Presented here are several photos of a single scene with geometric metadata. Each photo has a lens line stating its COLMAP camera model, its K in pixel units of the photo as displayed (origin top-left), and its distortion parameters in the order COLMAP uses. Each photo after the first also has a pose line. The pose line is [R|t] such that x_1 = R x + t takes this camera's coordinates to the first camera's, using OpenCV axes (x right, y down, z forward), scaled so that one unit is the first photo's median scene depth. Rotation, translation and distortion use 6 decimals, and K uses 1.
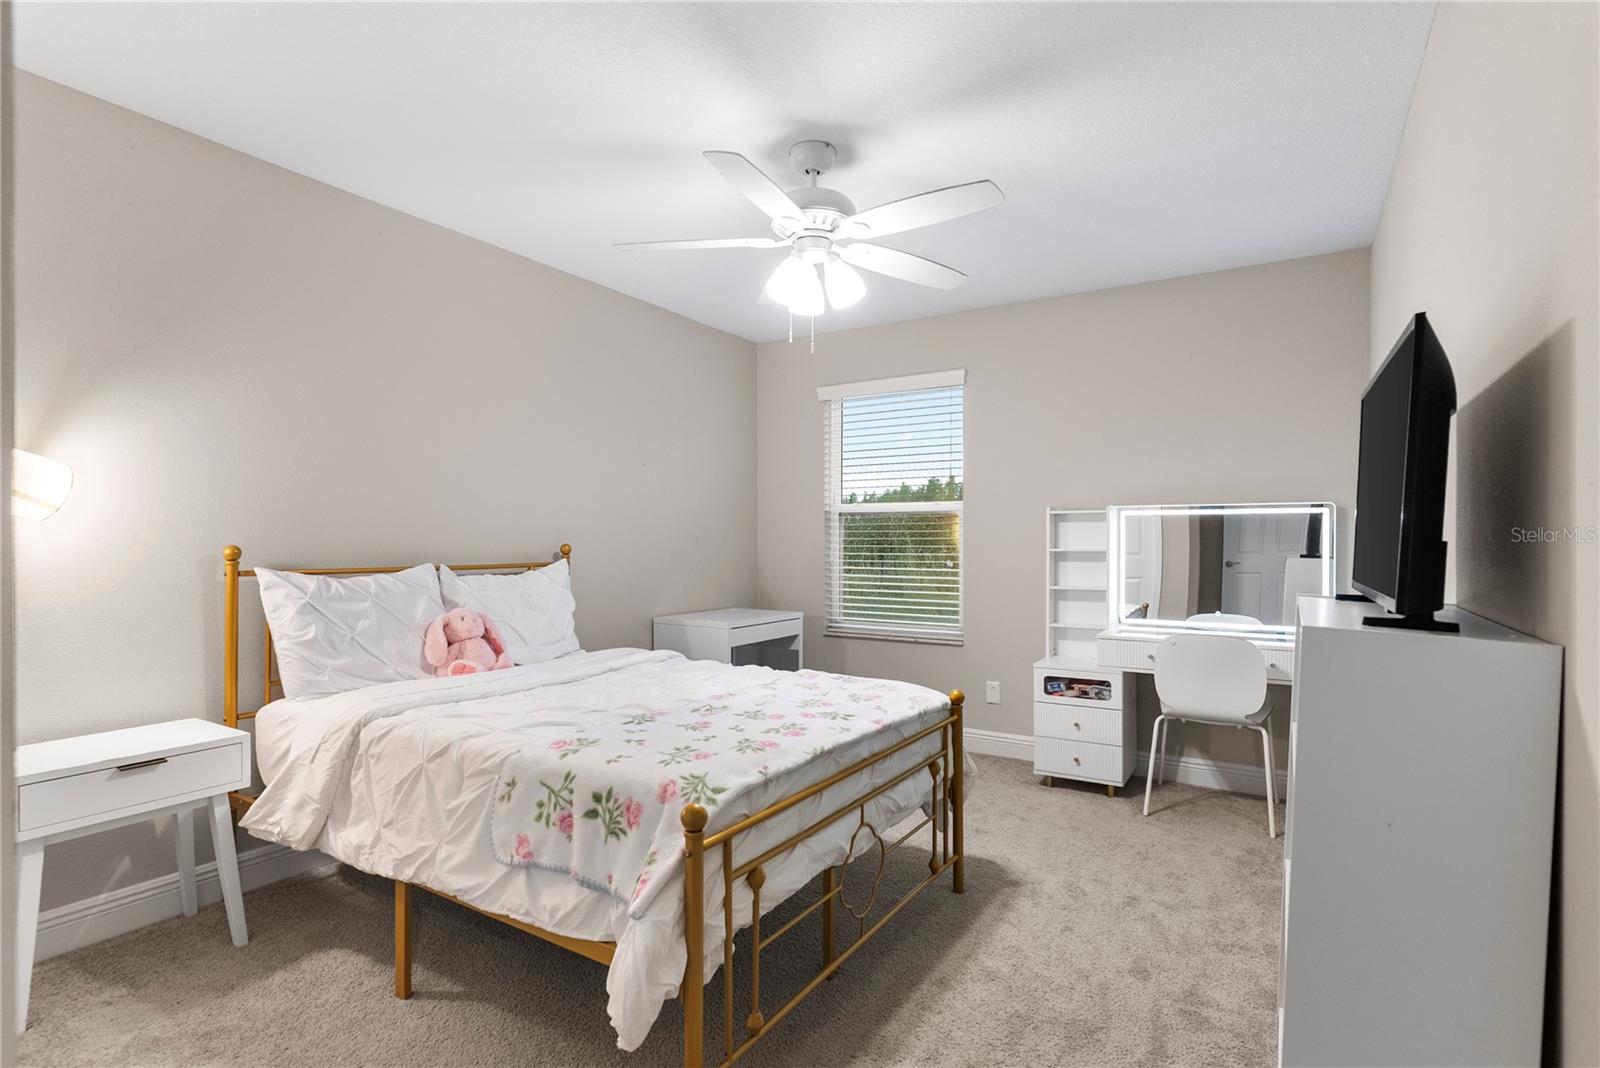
lens RADIAL K [[768.4, 0, 800.2], [0, 768.4, 545.1], [0, 0, 1]] dist [0.005560, -0.001161]
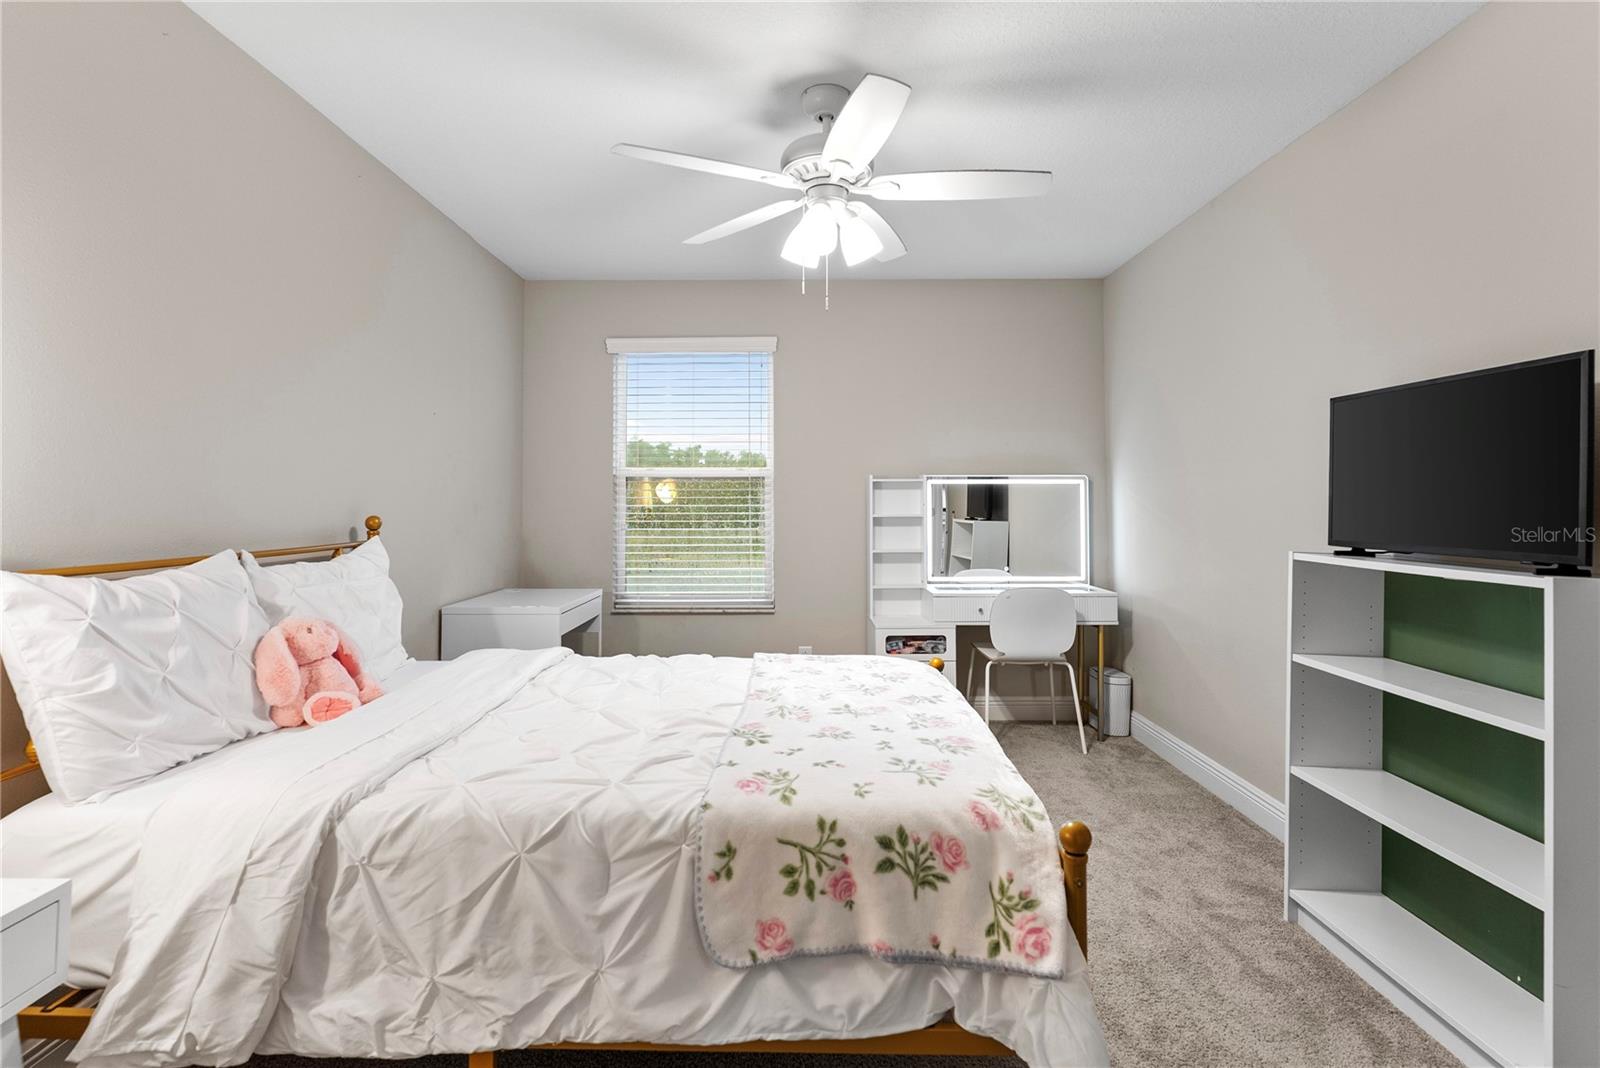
lens RADIAL K [[768.4, 0, 778.2], [0, 768.4, 477.8], [0, 0, 1]] dist [0.005560, -0.001161]
pose [[0.858473, 0.012864, 0.512697, -0.581839], [0.007396, 0.999271, -0.037457, -0.012722], [-0.512805, 0.035948, 0.857752, 0.278410]]
